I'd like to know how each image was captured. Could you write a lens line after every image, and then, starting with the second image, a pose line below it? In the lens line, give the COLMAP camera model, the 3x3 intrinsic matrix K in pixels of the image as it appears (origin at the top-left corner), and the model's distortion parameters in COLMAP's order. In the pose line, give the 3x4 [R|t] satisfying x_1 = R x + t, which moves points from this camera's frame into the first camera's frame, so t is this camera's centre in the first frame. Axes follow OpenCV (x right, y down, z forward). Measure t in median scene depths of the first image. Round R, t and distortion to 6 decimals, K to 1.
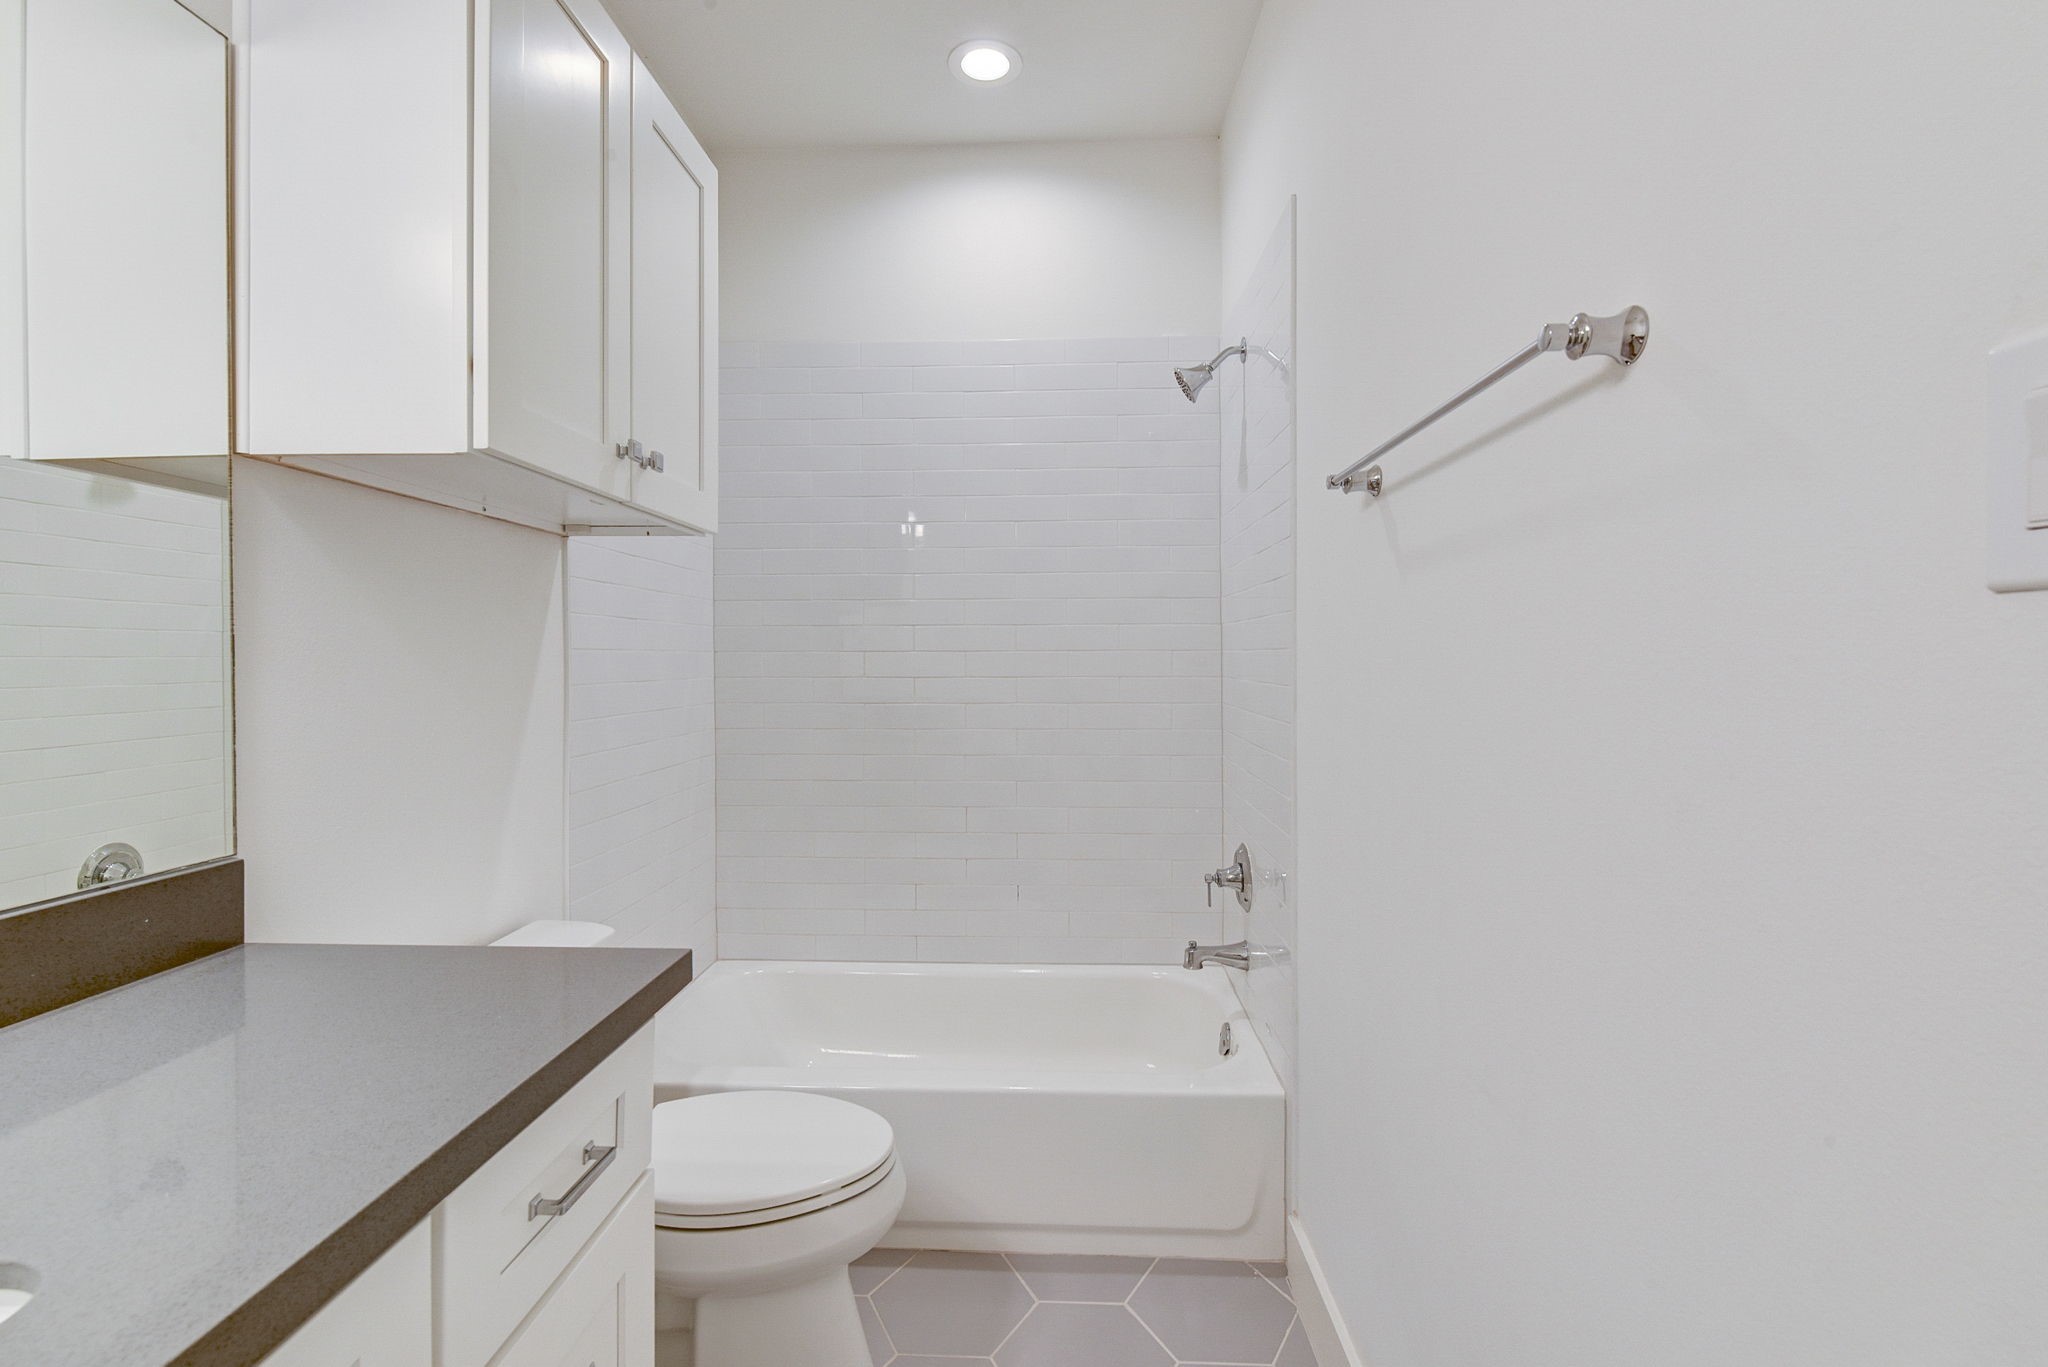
lens RADIAL K [[934.2, 0, 1028.8], [0, 934.2, 659.5], [0, 0, 1]] dist [0.006388, 0.000227]
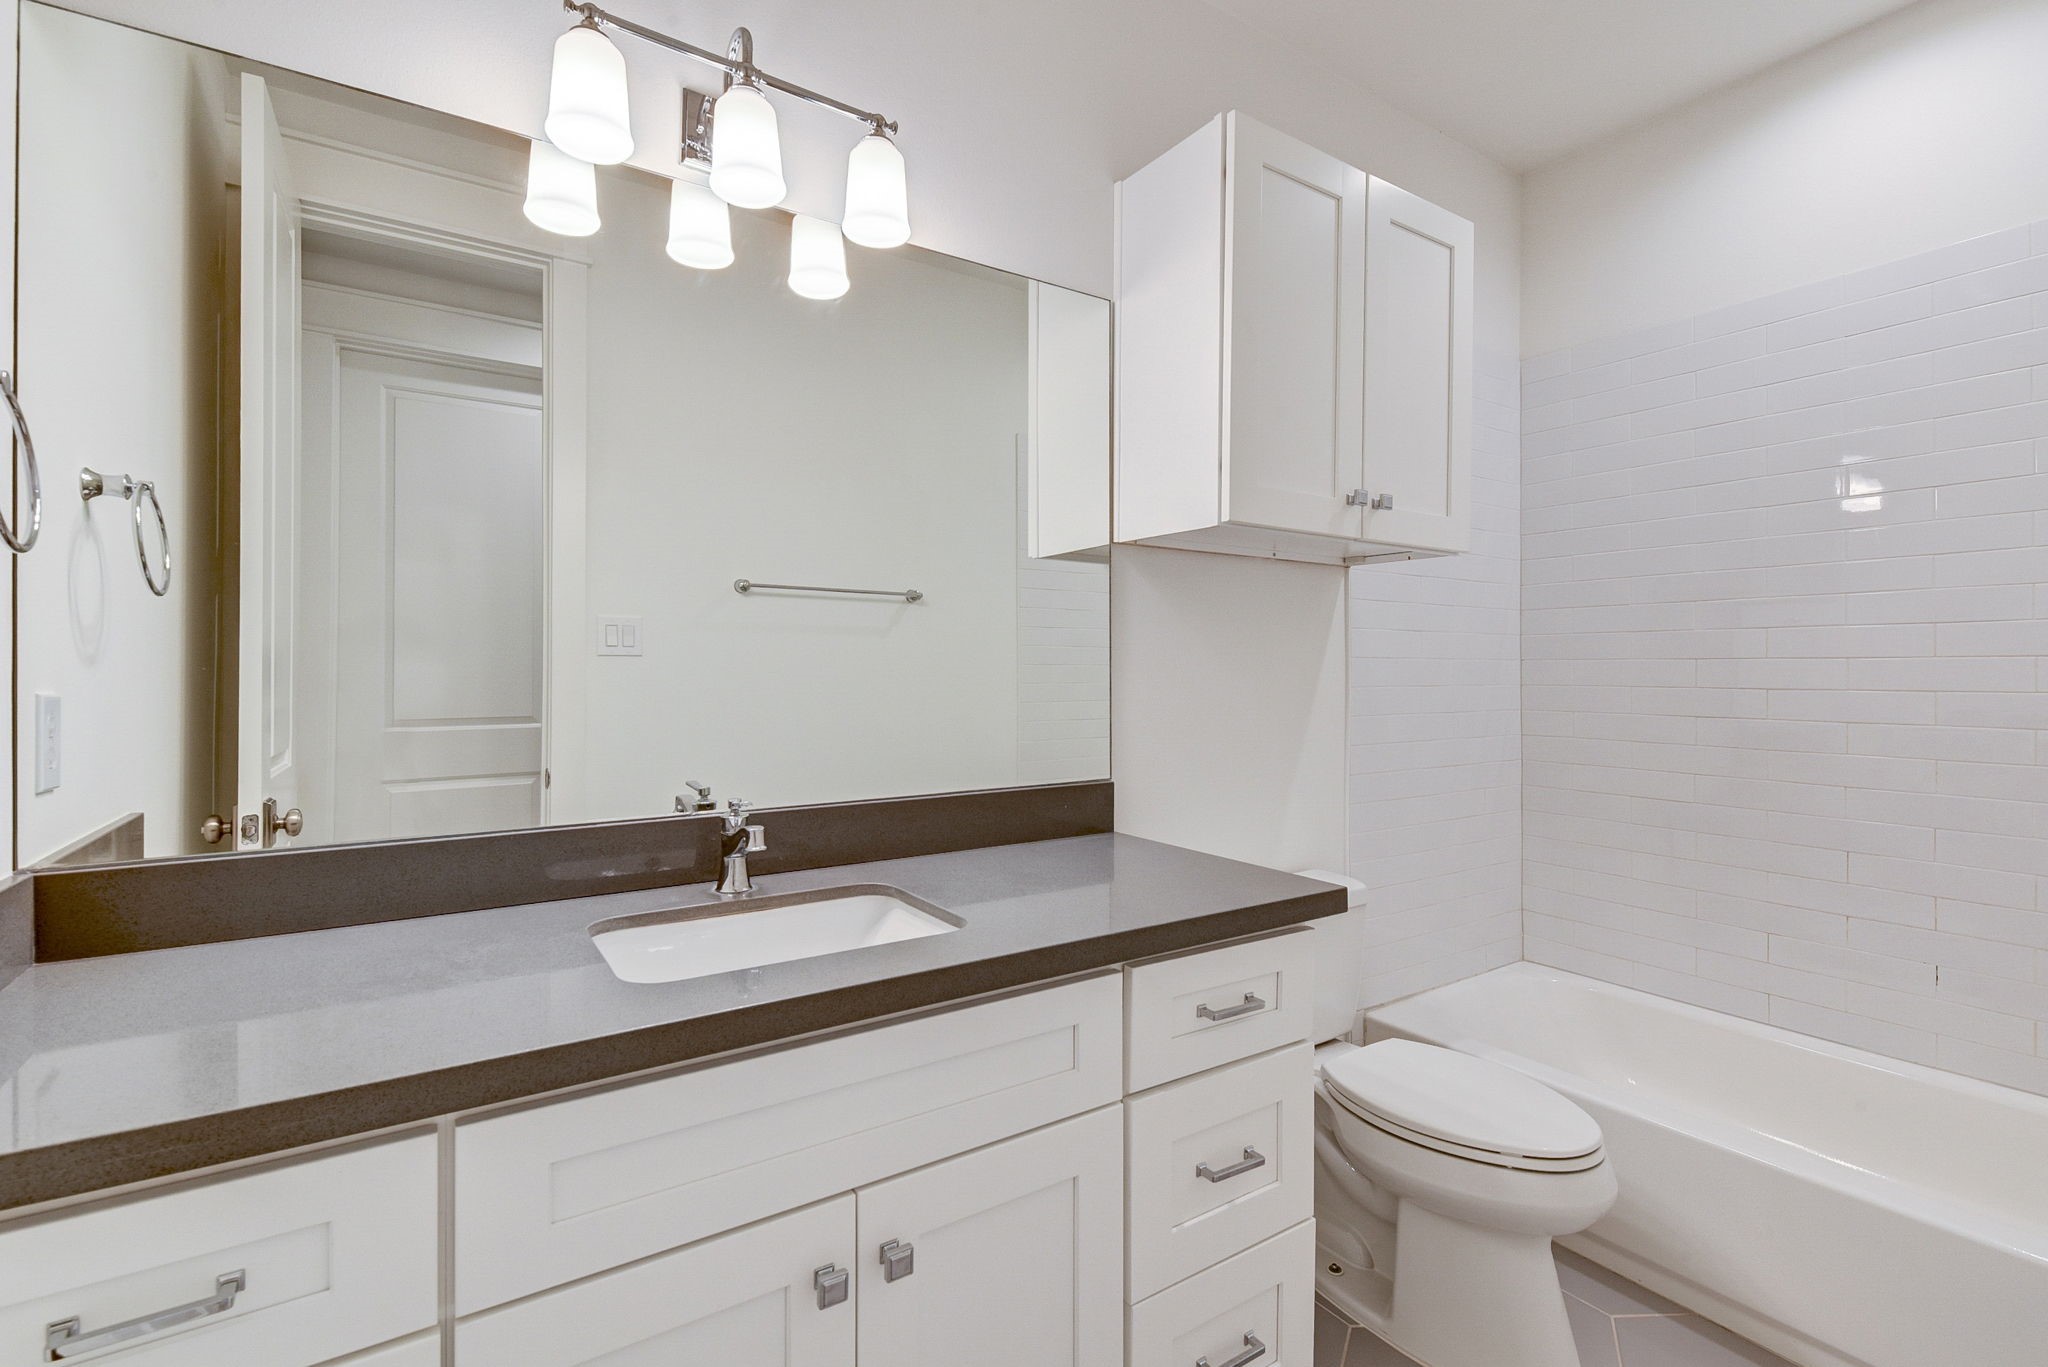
lens RADIAL K [[900.5, 0, 1015.3], [0, 900.5, 667.6], [0, 0, 1]] dist [0.016298, -0.011060]
pose [[0.593666, 0.003026, -0.804706, 0.270763], [-0.004919, 0.999988, 0.000131, 0.004764], [0.804696, 0.003881, 0.593674, -0.080874]]
